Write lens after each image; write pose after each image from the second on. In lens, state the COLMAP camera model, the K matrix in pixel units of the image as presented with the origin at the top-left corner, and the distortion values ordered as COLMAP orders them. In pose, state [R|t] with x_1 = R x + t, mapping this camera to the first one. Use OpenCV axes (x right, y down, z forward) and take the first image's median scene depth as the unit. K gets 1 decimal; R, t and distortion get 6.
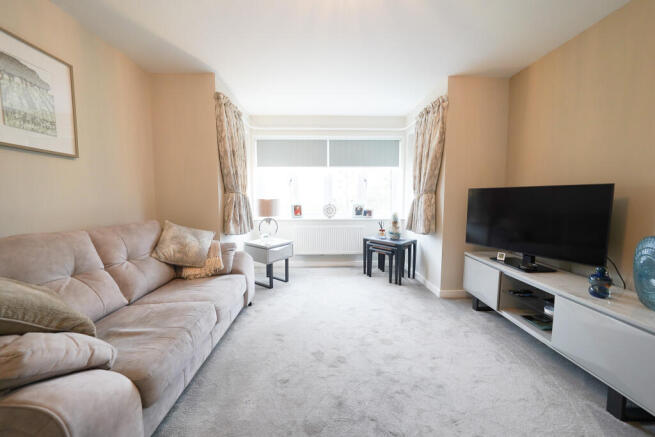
lens RADIAL K [[226.7, 0, 327.5], [0, 226.7, 218.5], [0, 0, 1]] dist [0.000049, 0.000192]
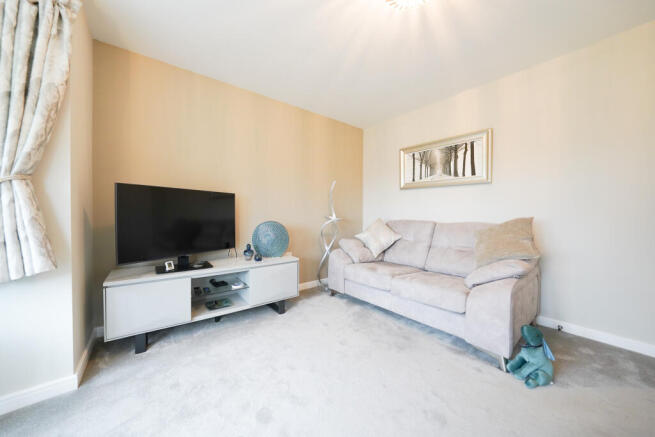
lens RADIAL K [[226.7, 0, 327.5], [0, 226.7, 218.5], [0, 0, 1]] dist [0.000049, 0.000192]
pose [[-0.614067, -0.010435, 0.789185, -0.299987], [0.053494, 0.997063, 0.054807, -0.029392], [-0.787439, 0.075872, -0.611706, 1.040389]]
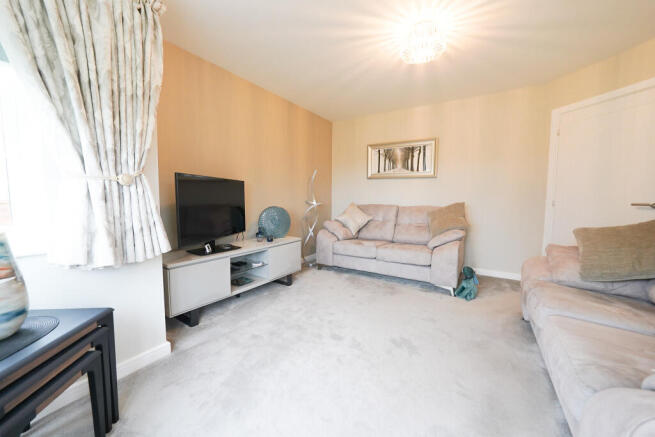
lens RADIAL K [[236.9, 0, 327.5], [0, 236.9, 218.5], [0, 0, 1]] dist [-0.001119, -0.000064]
pose [[-0.829750, -0.046432, 0.556200, -0.208327], [0.038716, 0.989345, 0.140349, -0.079382], [-0.556791, 0.137988, -0.819111, 1.519190]]
